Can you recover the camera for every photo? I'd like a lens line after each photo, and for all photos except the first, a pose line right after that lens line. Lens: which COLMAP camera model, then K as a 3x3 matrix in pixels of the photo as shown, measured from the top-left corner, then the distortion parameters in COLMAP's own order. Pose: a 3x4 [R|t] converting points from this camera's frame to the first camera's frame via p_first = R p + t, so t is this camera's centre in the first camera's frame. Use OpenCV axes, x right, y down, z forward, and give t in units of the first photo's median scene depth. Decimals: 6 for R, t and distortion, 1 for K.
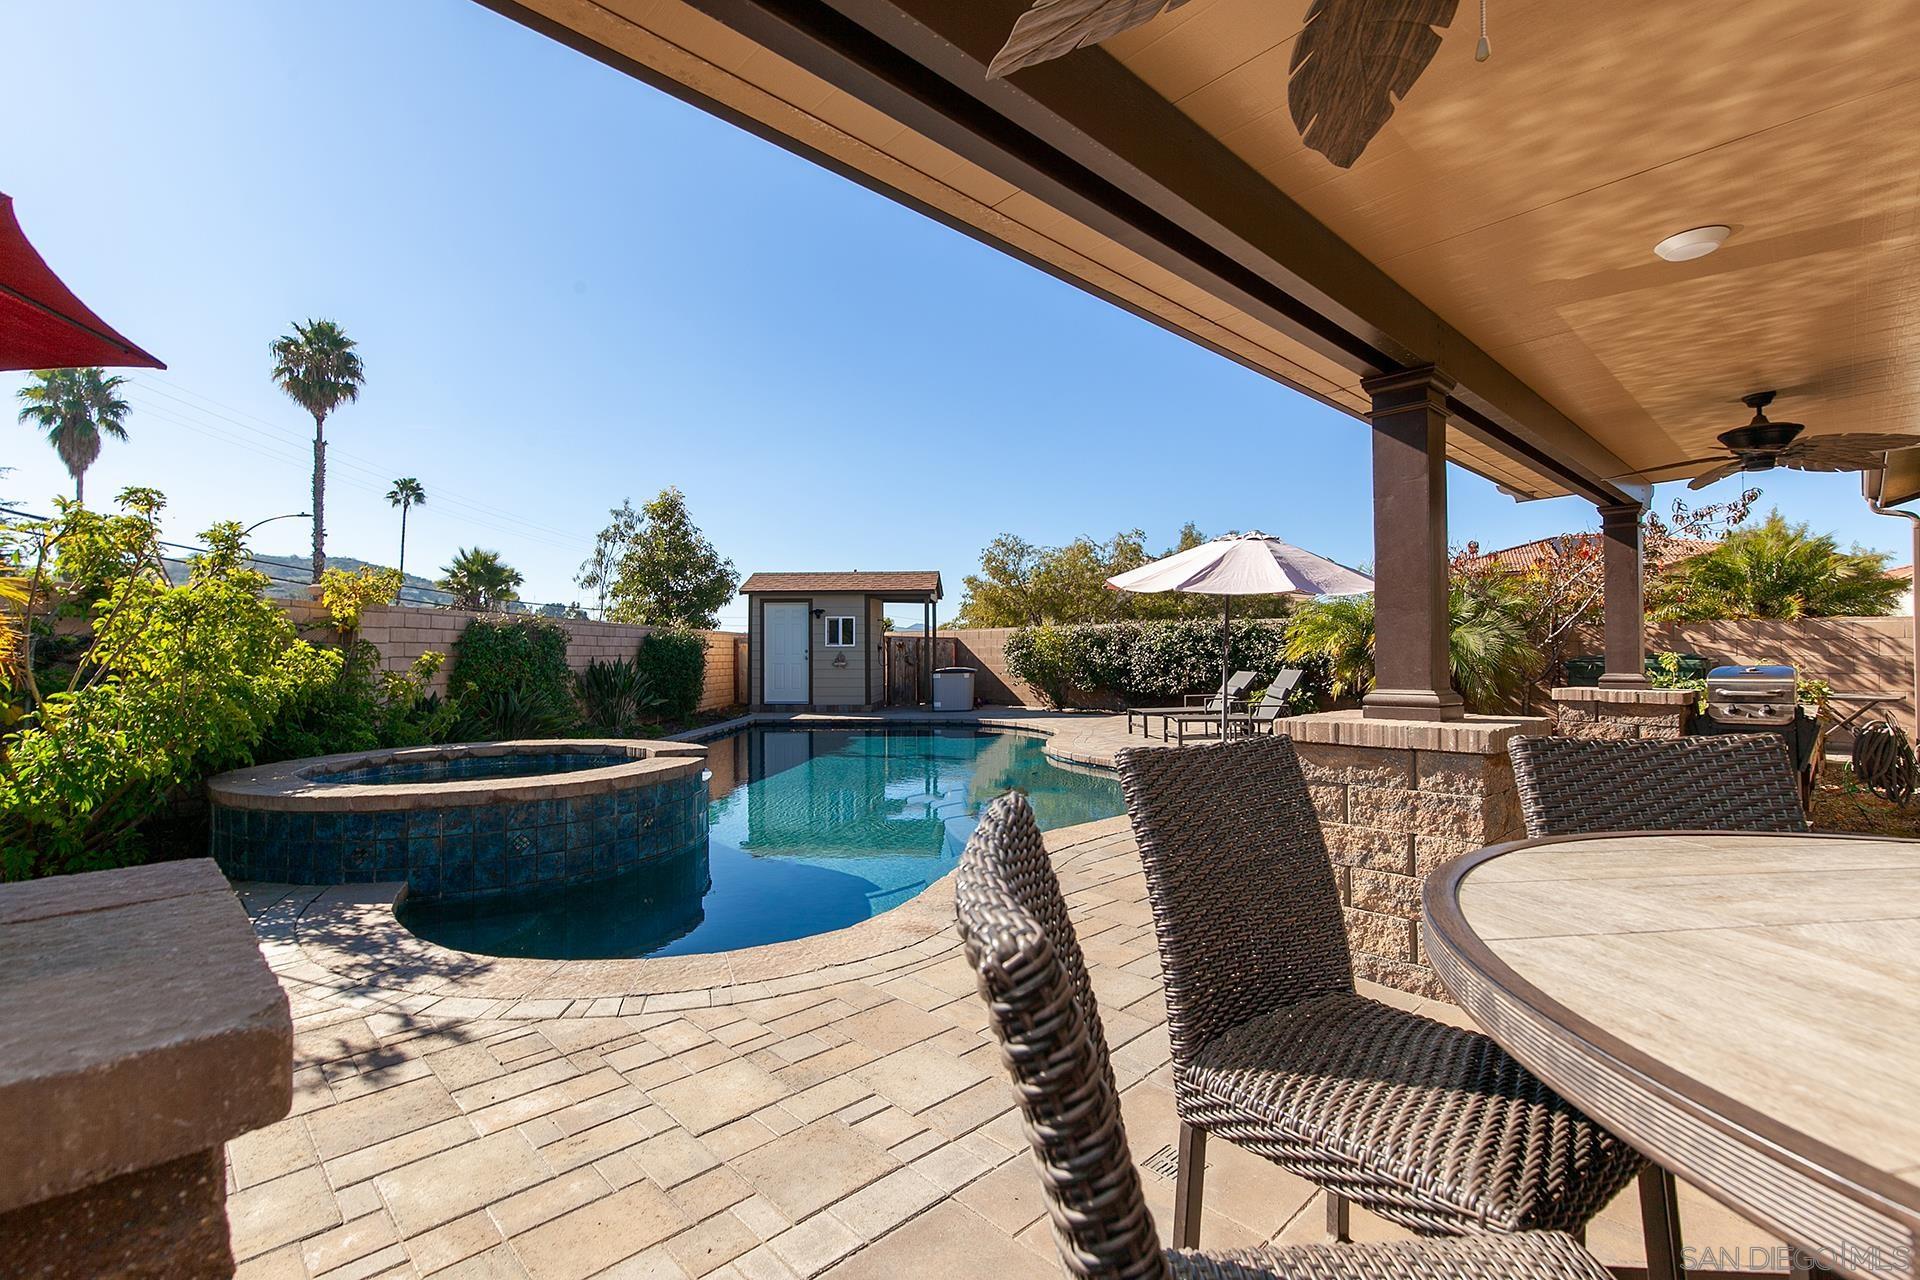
lens RADIAL K [[864.3, 0, 962.5], [0, 864.3, 650.0], [0, 0, 1]] dist [0.009414, -0.002904]
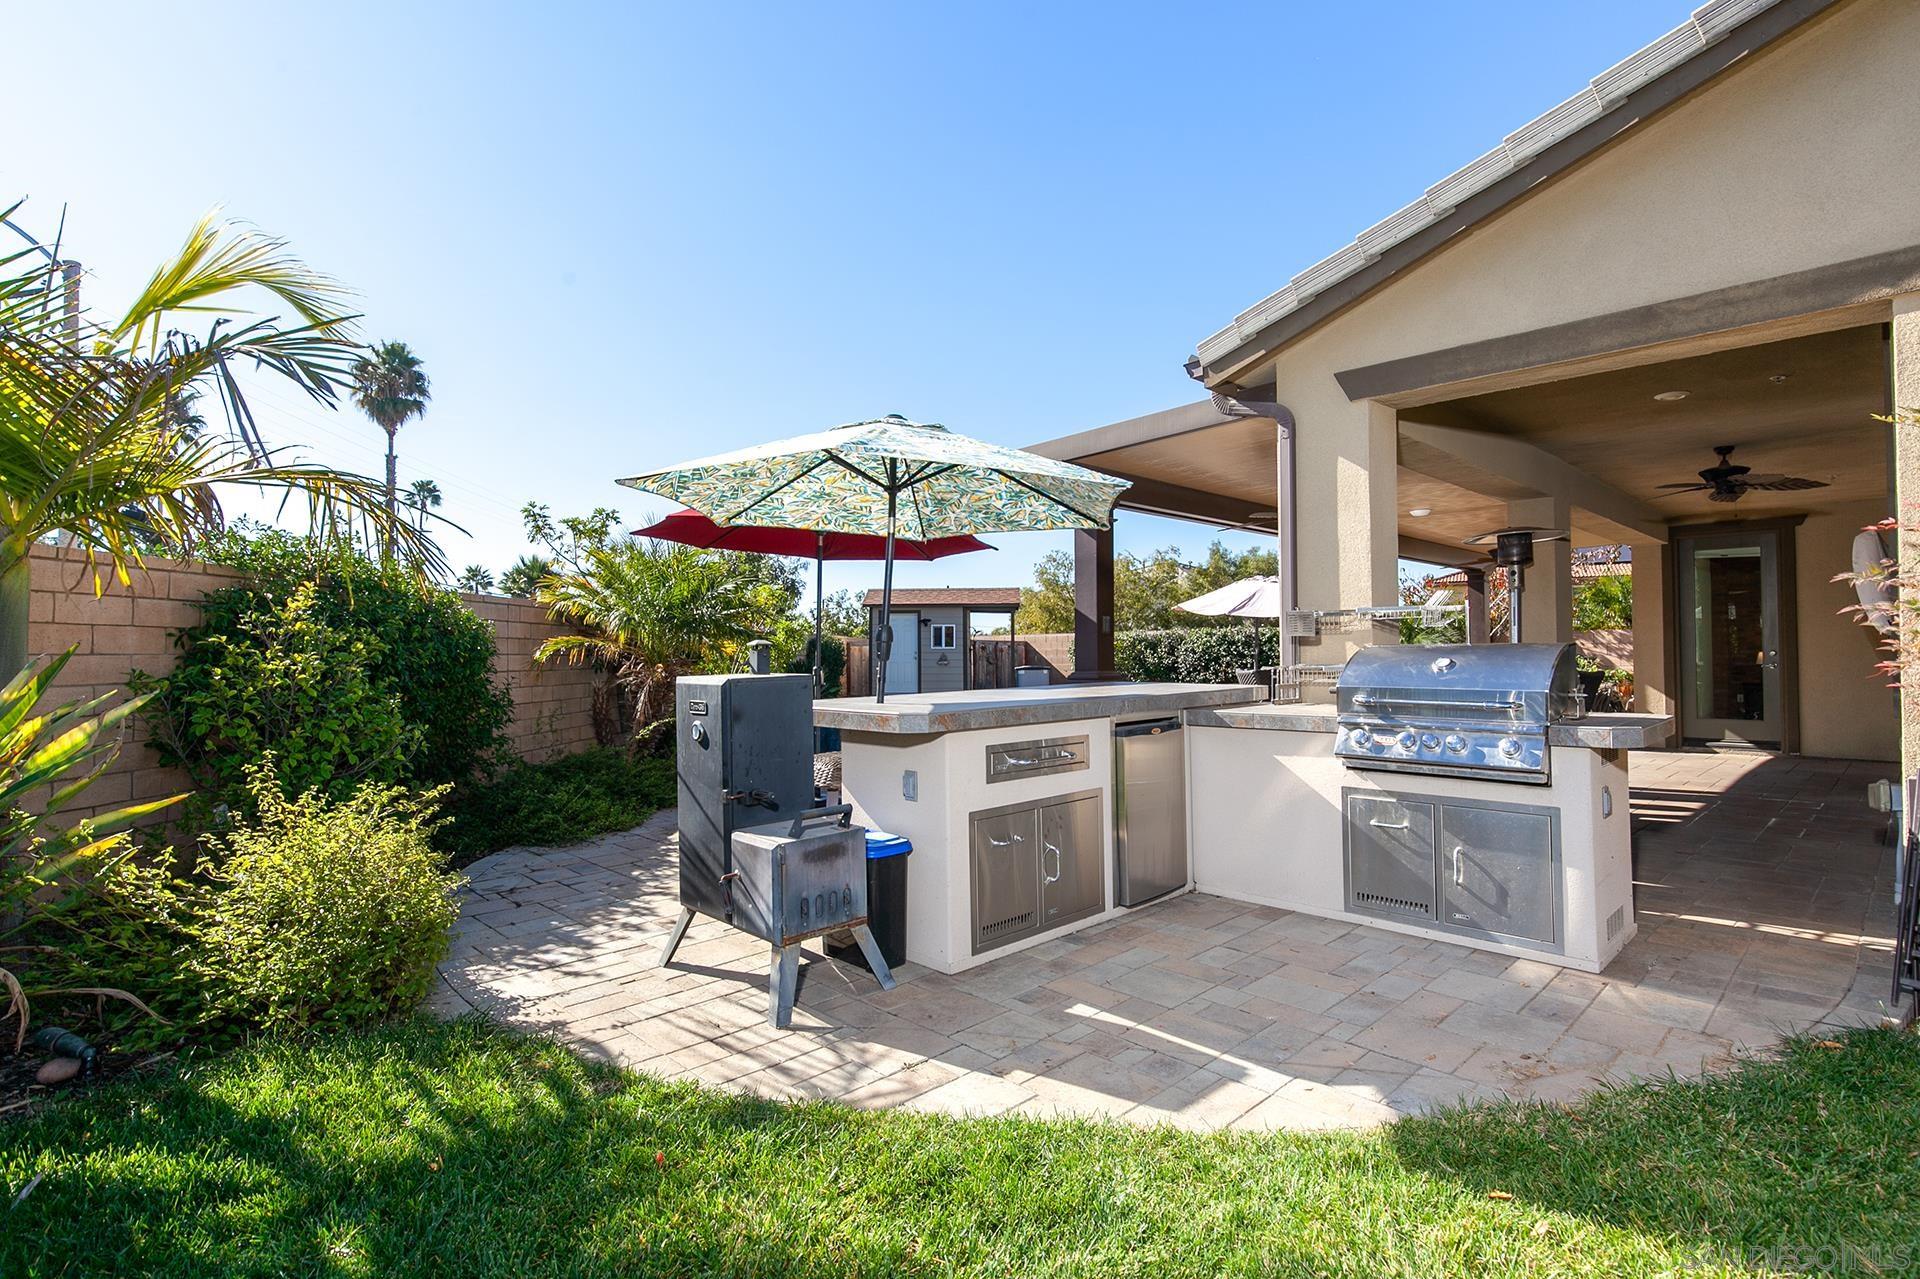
lens RADIAL K [[830.8, 0, 1001.0], [0, 830.8, 651.6], [0, 0, 1]] dist [0.000128, 0.000254]
pose [[0.999941, -0.000056, 0.010892, -0.113153], [0.000066, 1.000000, -0.000944, 0.001973], [-0.010892, 0.000945, 0.999940, -0.314347]]
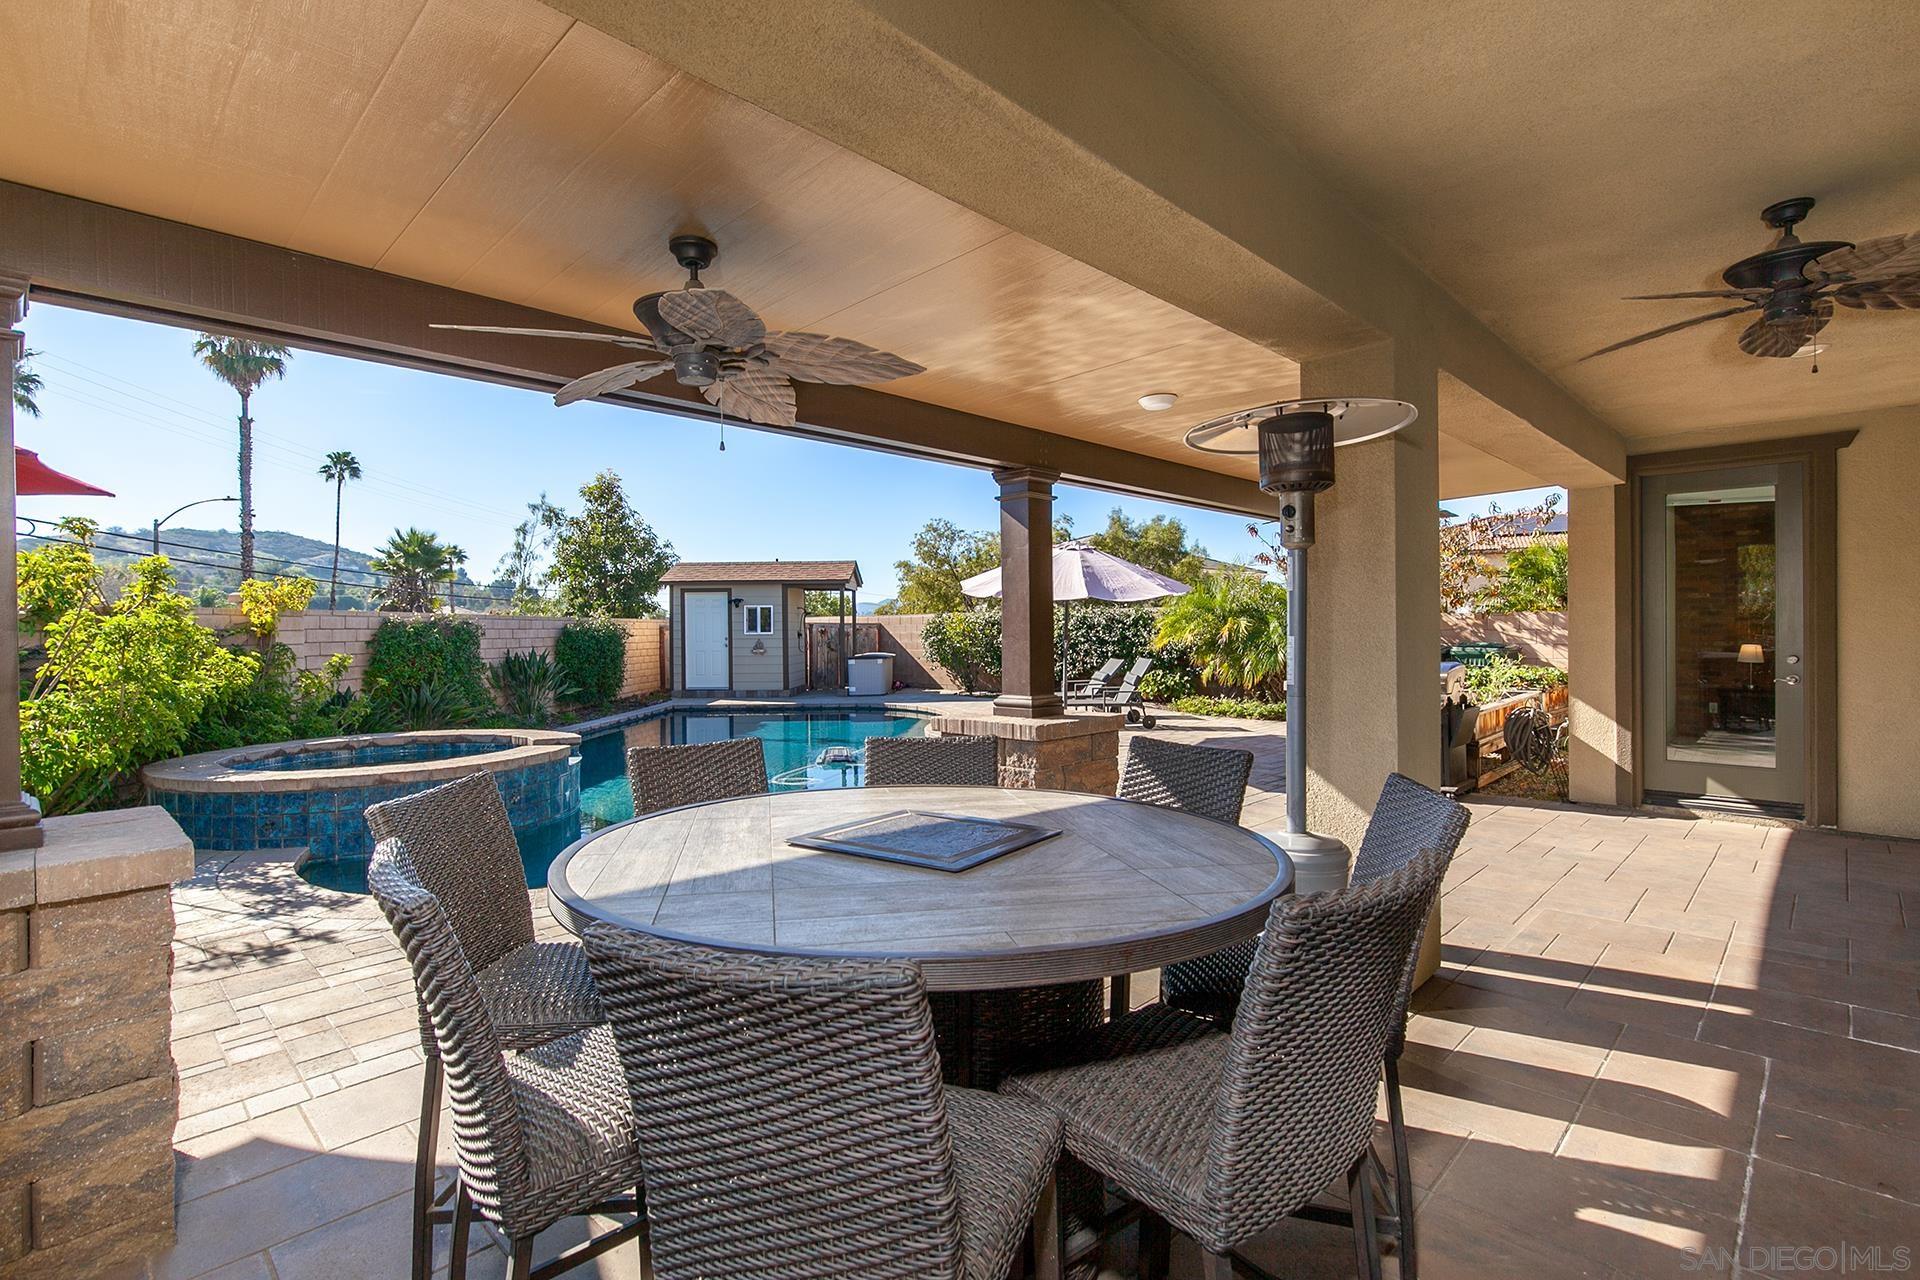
lens RADIAL K [[864.3, 0, 944.1], [0, 864.3, 650.6], [0, 0, 1]] dist [0.009414, -0.002904]
pose [[0.999335, -0.005589, 0.036027, 0.068470], [0.004719, 0.999696, 0.024189, -0.012881], [-0.036152, -0.024003, 0.999058, -0.082896]]
